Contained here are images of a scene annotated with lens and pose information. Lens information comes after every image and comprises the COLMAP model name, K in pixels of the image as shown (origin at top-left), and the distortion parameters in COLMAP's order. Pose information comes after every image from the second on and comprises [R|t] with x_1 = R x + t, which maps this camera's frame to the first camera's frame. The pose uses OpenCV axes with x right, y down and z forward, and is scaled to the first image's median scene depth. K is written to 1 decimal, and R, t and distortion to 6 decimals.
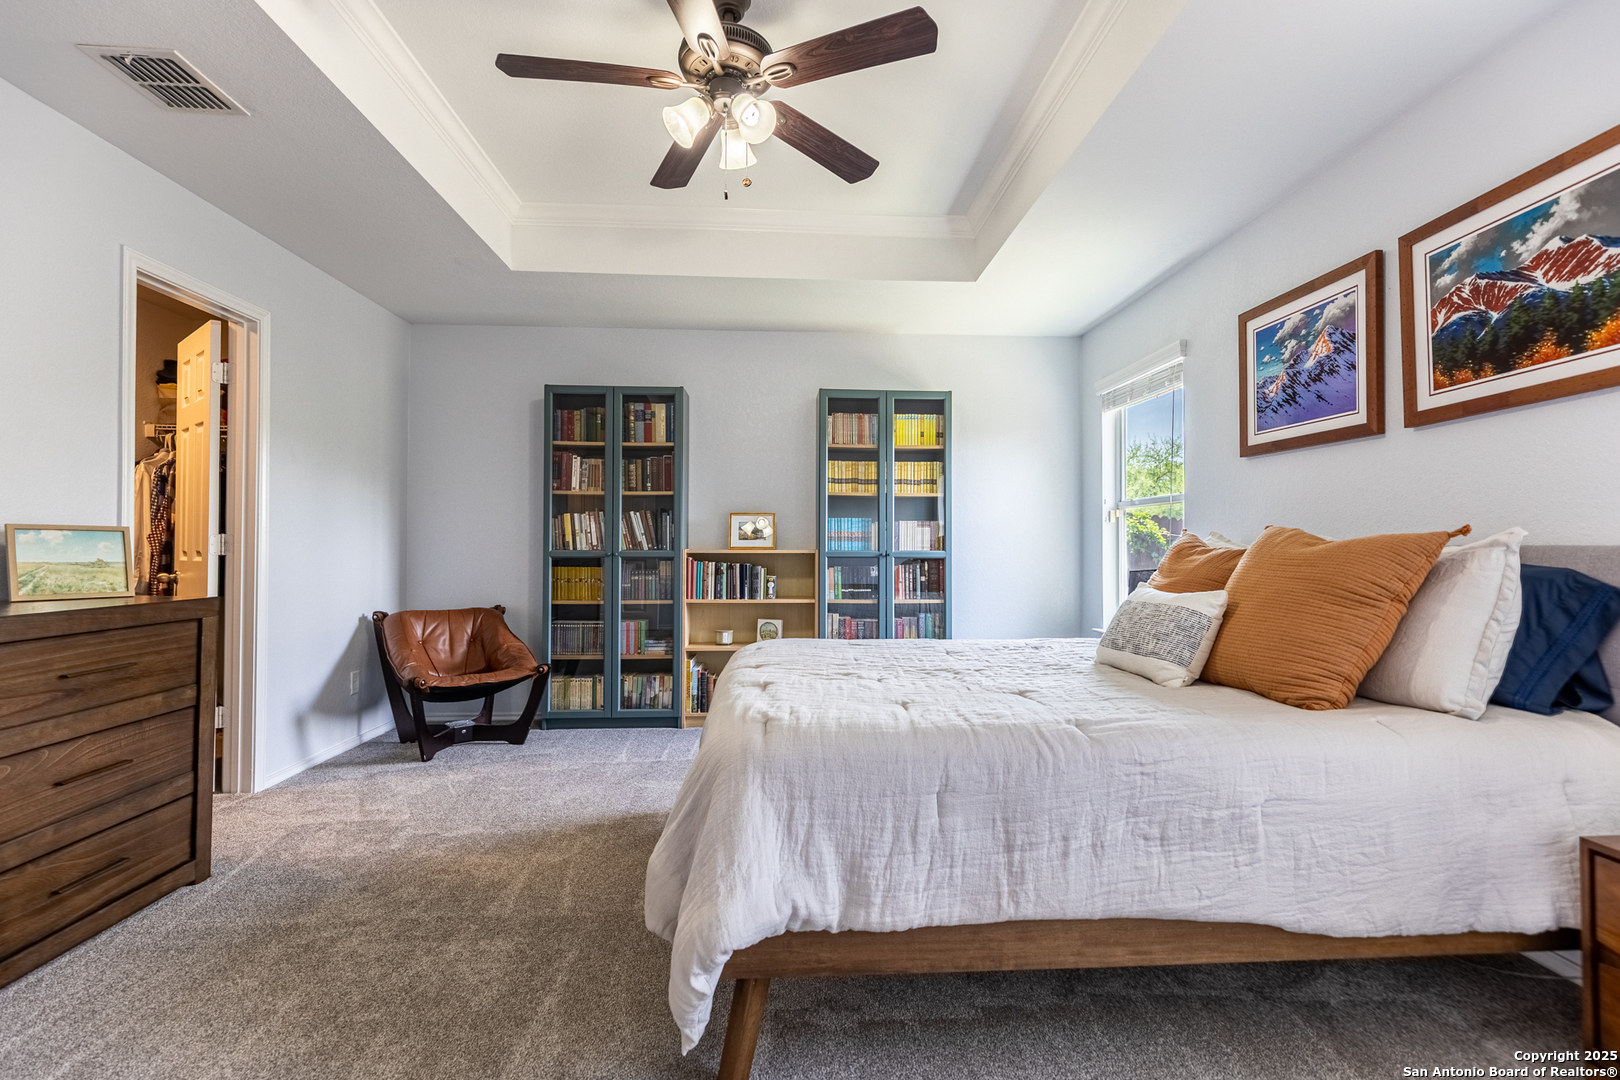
lens RADIAL K [[726.9, 0, 812.4], [0, 726.9, 538.7], [0, 0, 1]] dist [0.001518, 0.000576]
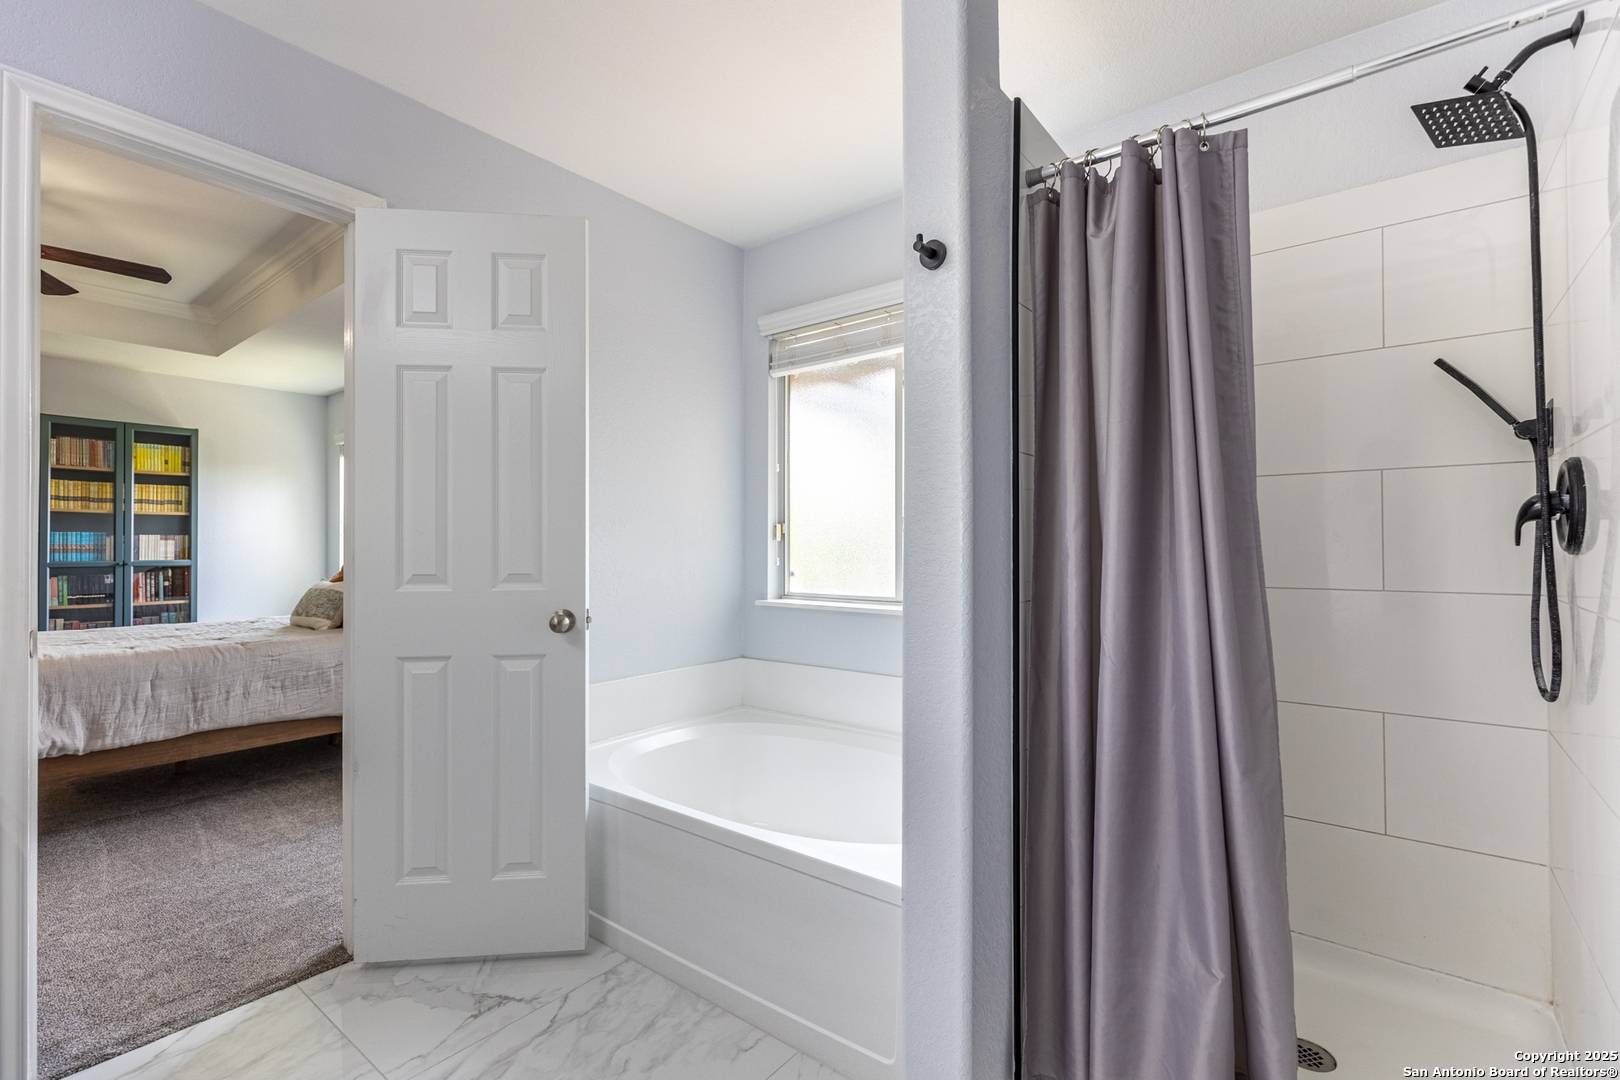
lens RADIAL K [[726.9, 0, 820.7], [0, 726.9, 537.8], [0, 0, 1]] dist [0.001518, 0.000576]
pose [[0.653302, 0.004948, 0.757081, -0.052334], [-0.003455, 0.999988, -0.003555, -0.020161], [-0.757089, -0.000293, 0.653311, -0.608402]]
